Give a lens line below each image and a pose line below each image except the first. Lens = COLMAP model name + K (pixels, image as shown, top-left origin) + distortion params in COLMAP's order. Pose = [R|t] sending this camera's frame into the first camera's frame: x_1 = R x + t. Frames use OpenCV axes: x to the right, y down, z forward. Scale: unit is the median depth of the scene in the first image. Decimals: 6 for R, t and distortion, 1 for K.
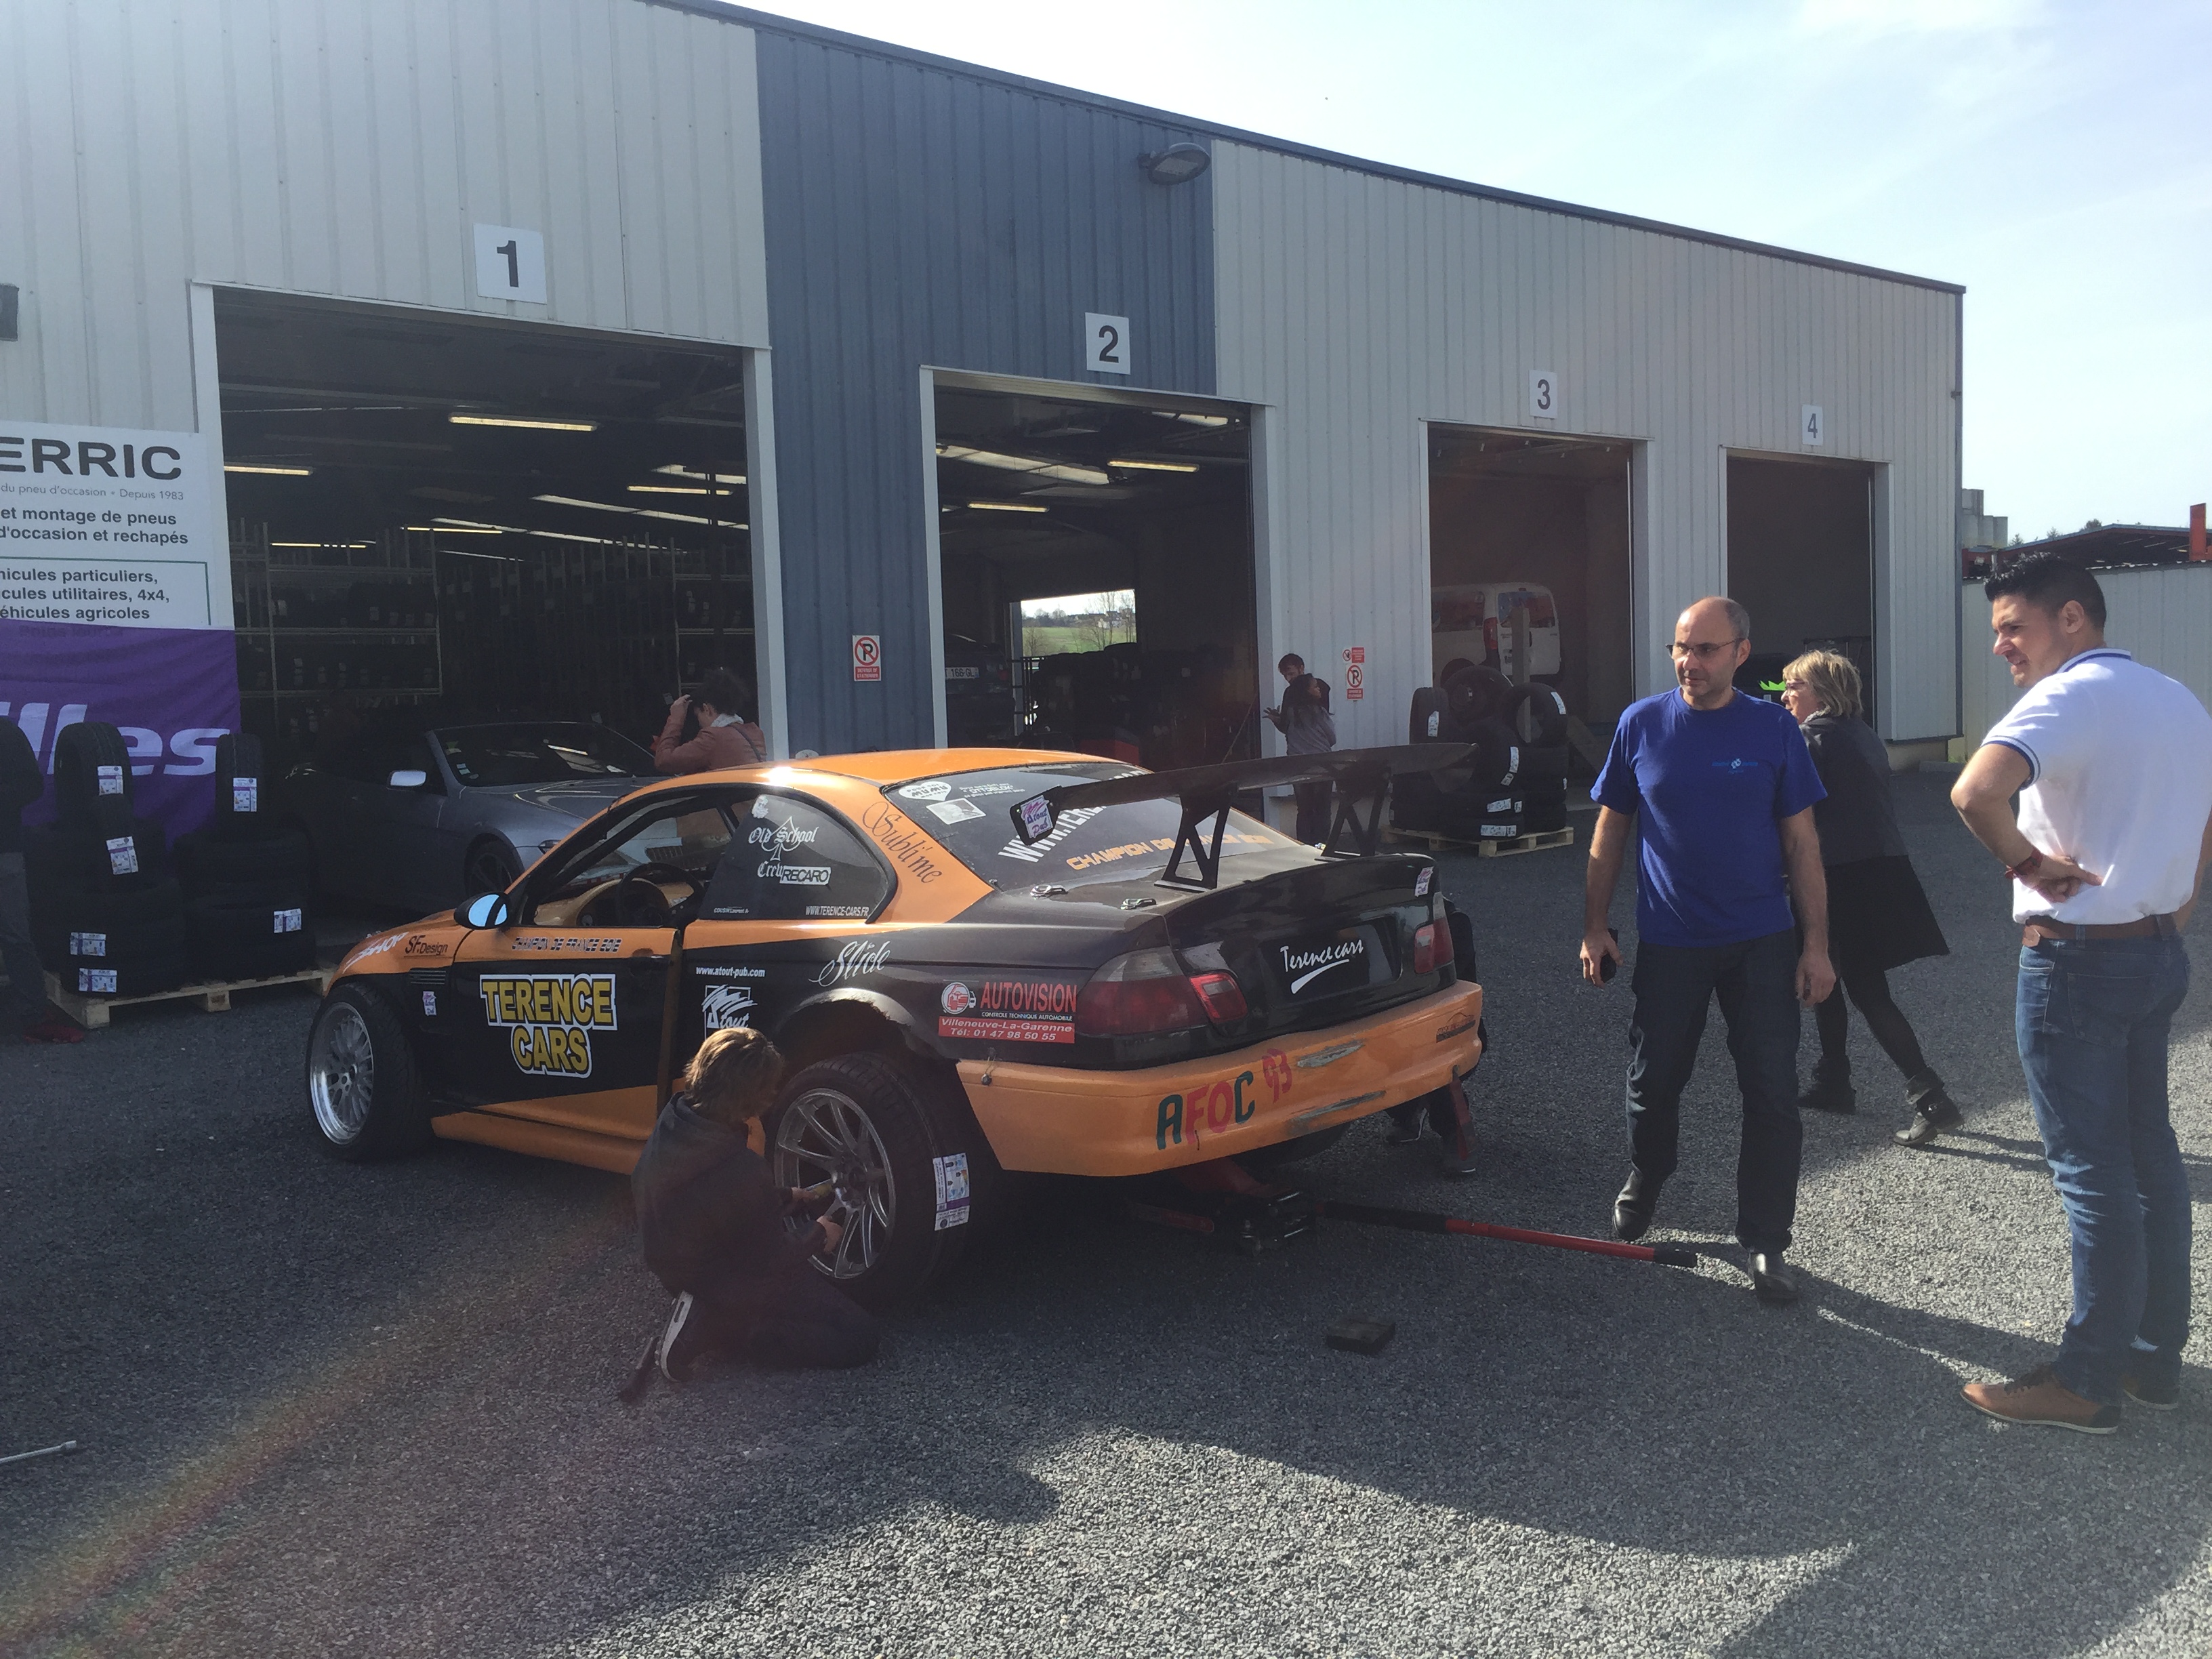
lens RADIAL K [[1902.2, 0, 1125.1], [0, 1902.2, 796.2], [0, 0, 1]] dist [0.083613, -0.081131]
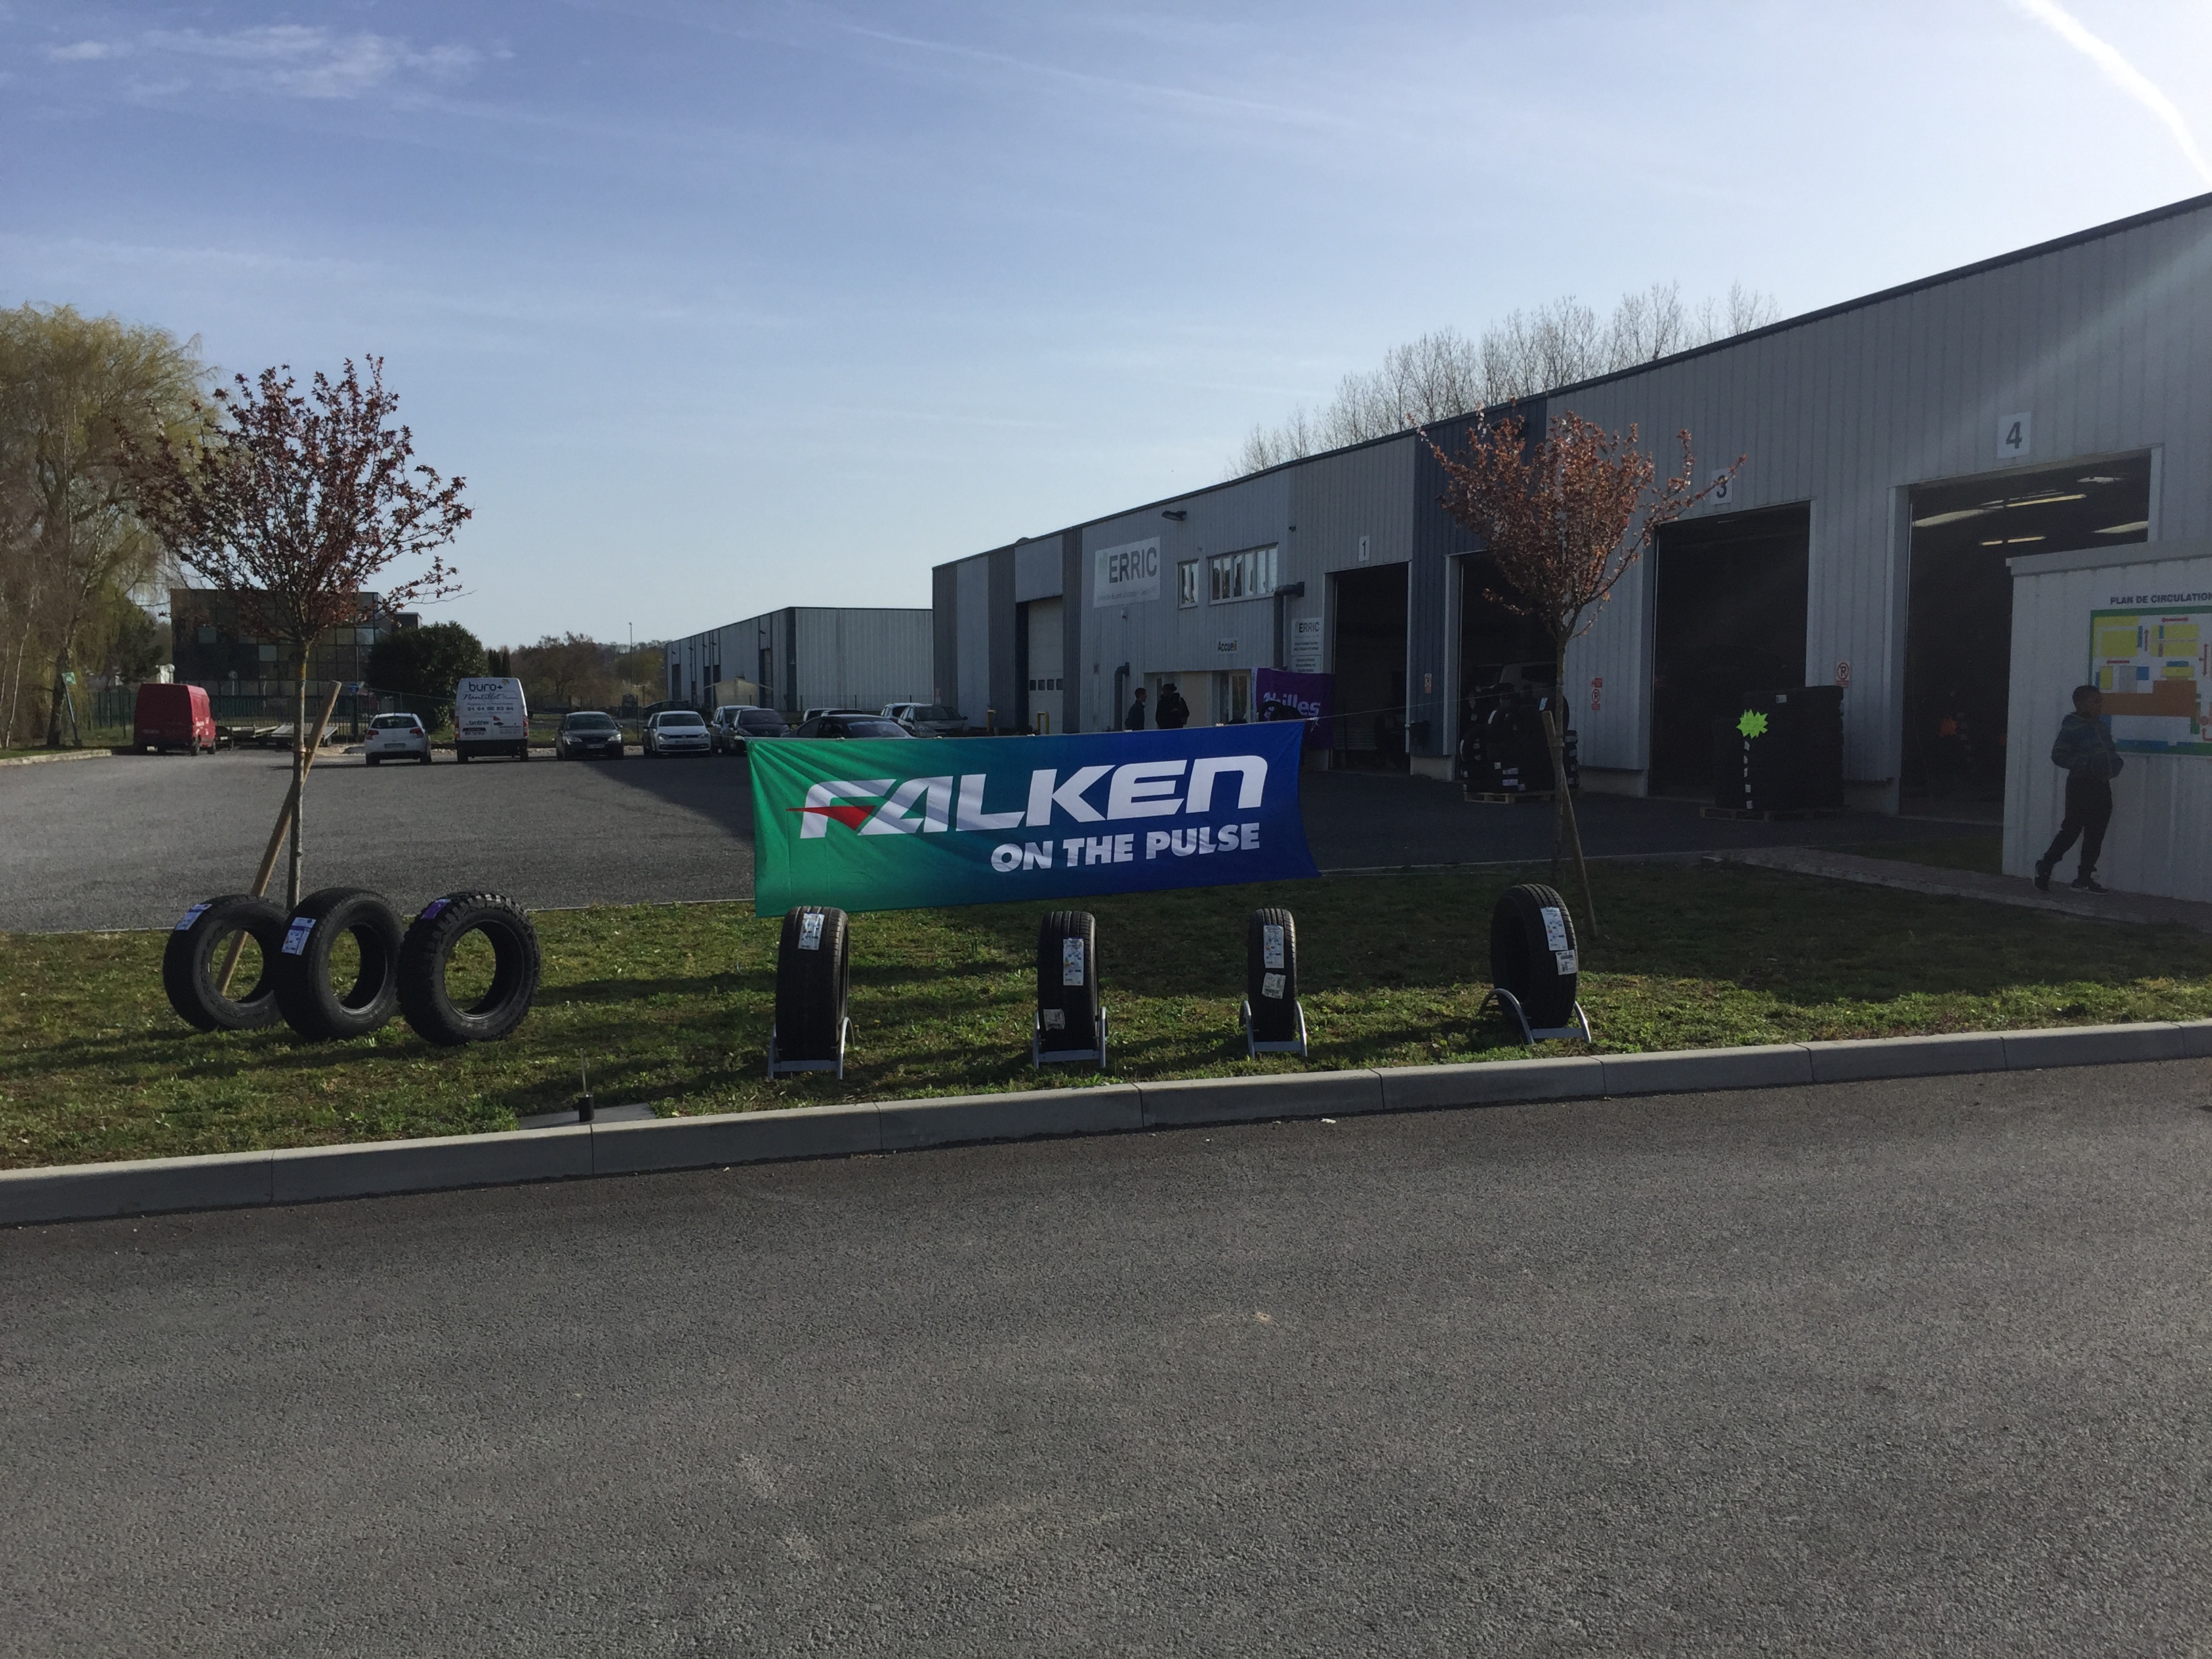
lens RADIAL K [[1902.2, 0, 1107.2], [0, 1902.2, 809.0], [0, 0, 1]] dist [0.083613, -0.081131]
pose [[-0.370882, 0.090227, -0.924286, 2.818110], [-0.030584, 0.993543, 0.109260, -0.208392], [0.928176, 0.068791, -0.365728, 1.917692]]
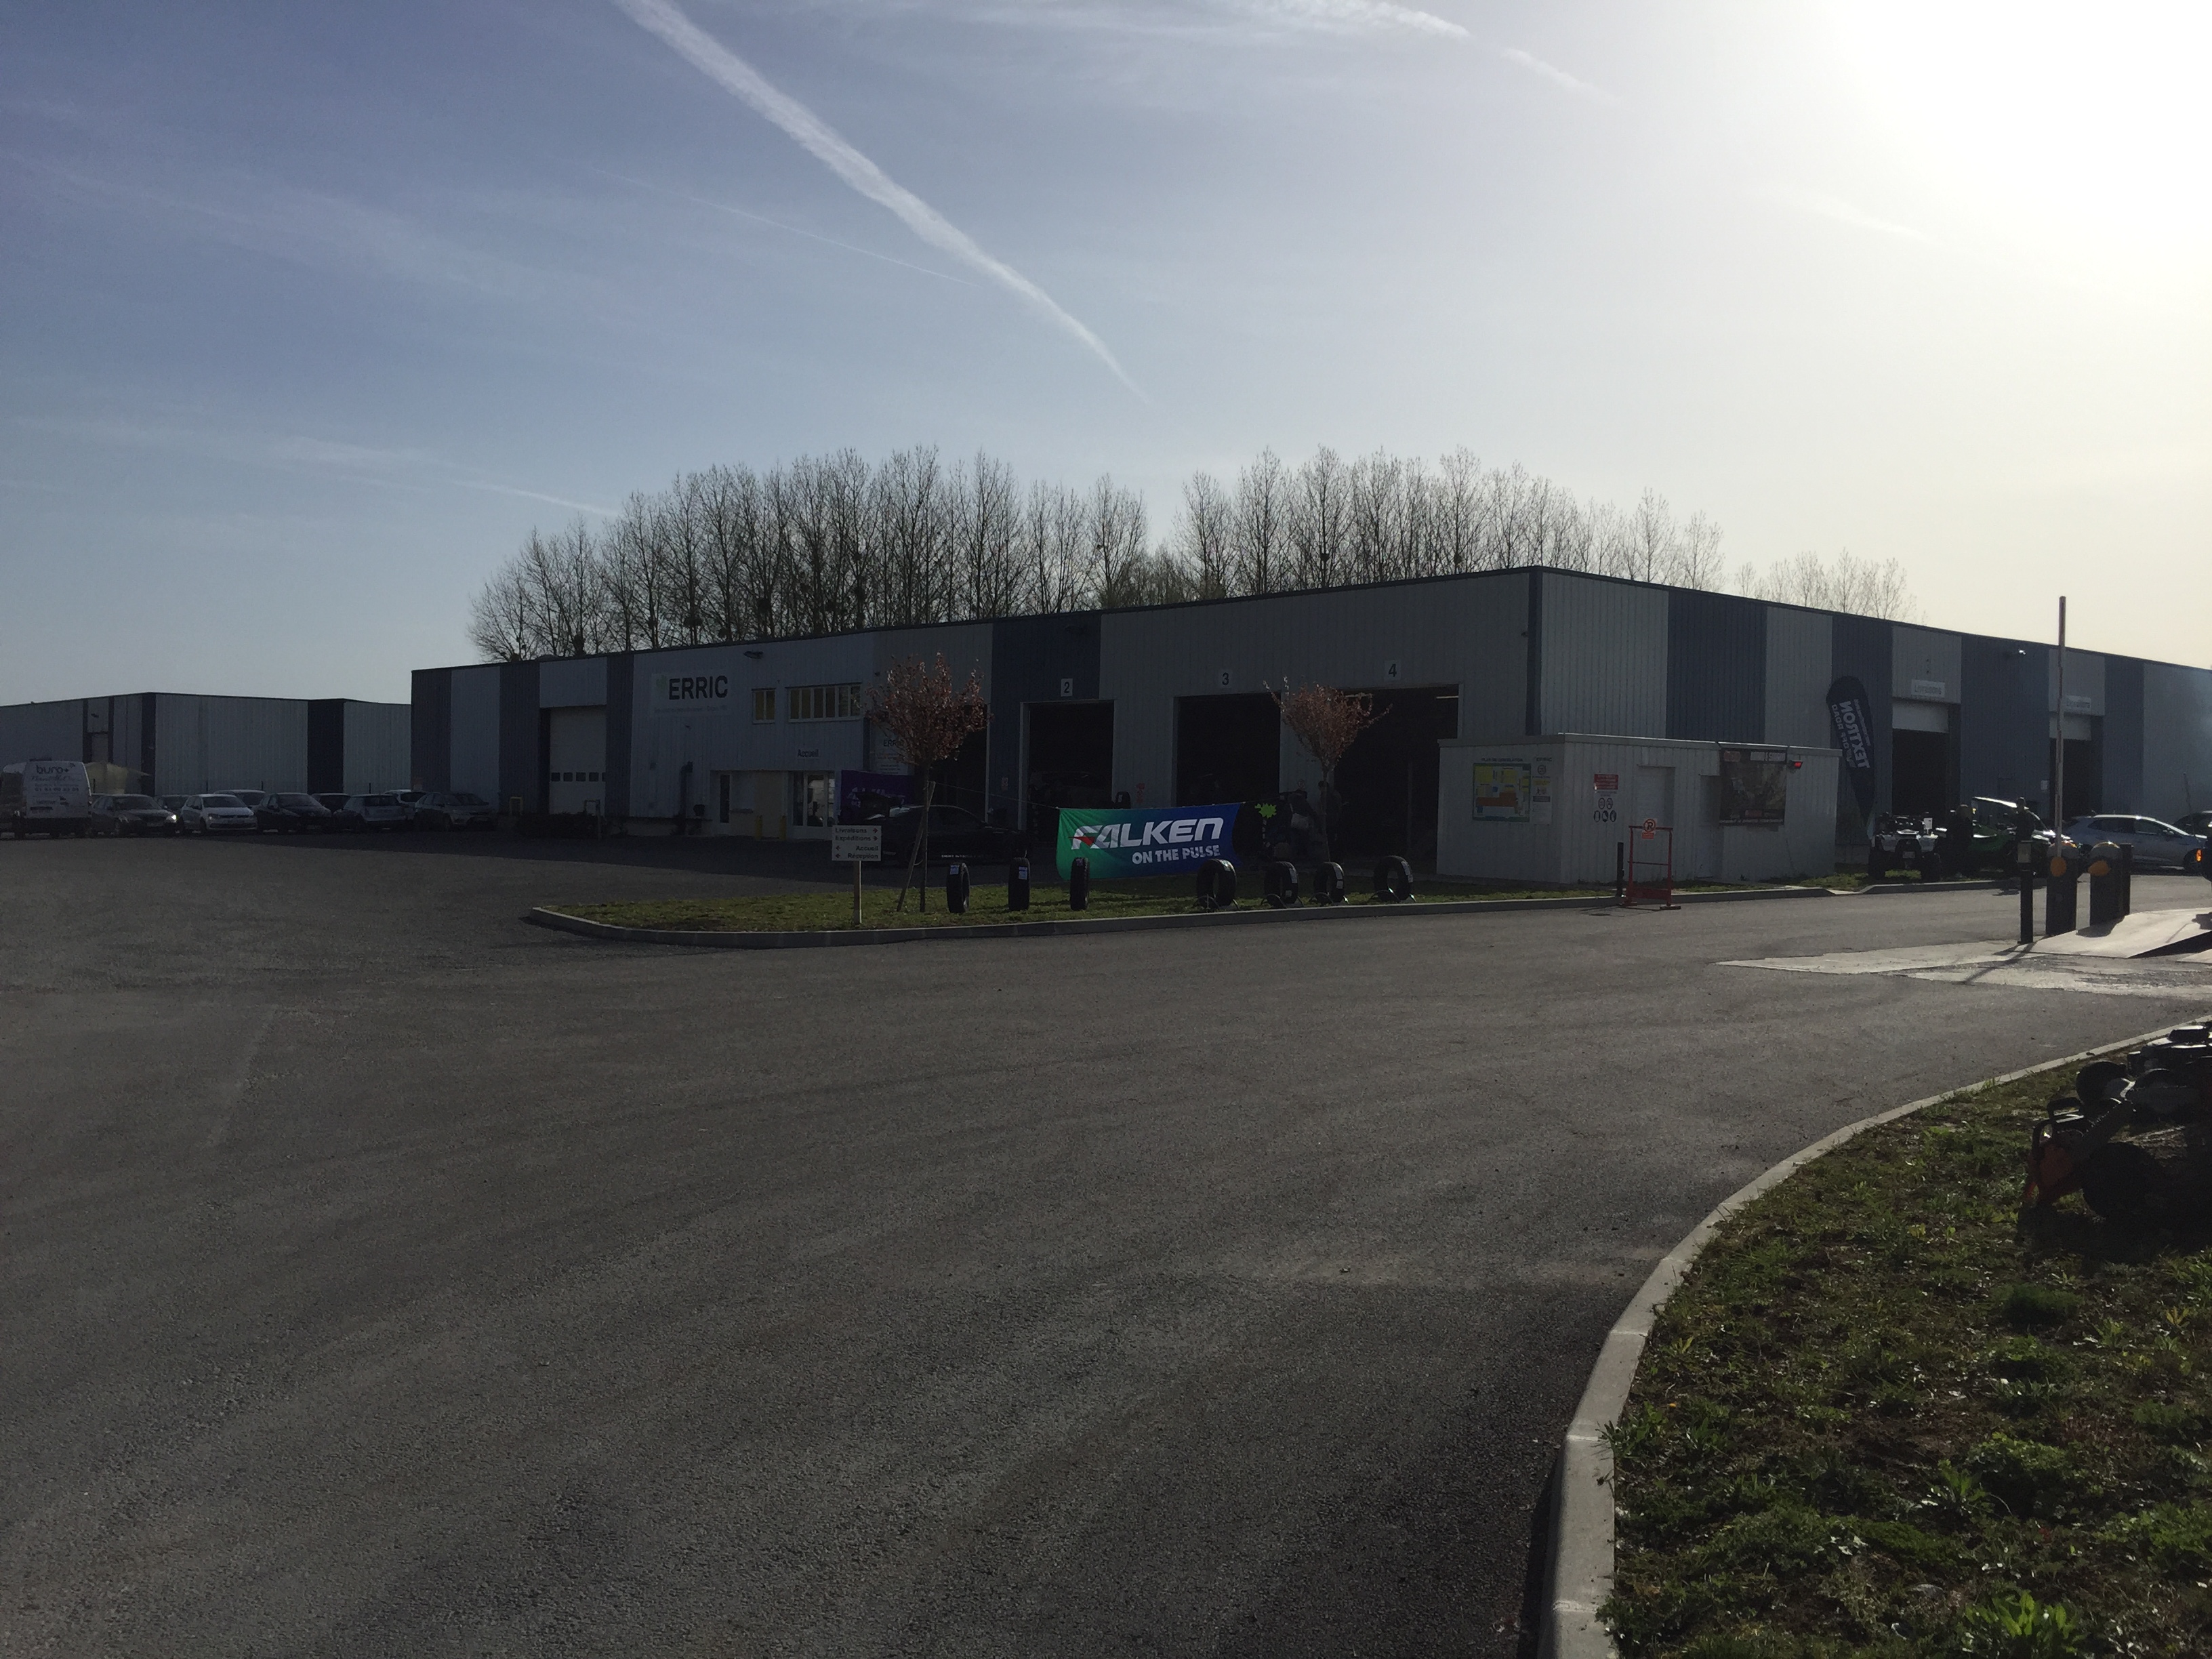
lens RADIAL K [[1902.2, 0, 1087.7], [0, 1902.2, 828.7], [0, 0, 1]] dist [0.083613, -0.081131]
pose [[0.036240, 0.052835, -0.997945, 4.477368], [-0.063932, 0.996678, 0.050447, -0.230764], [0.997296, 0.061973, 0.039498, 1.297042]]
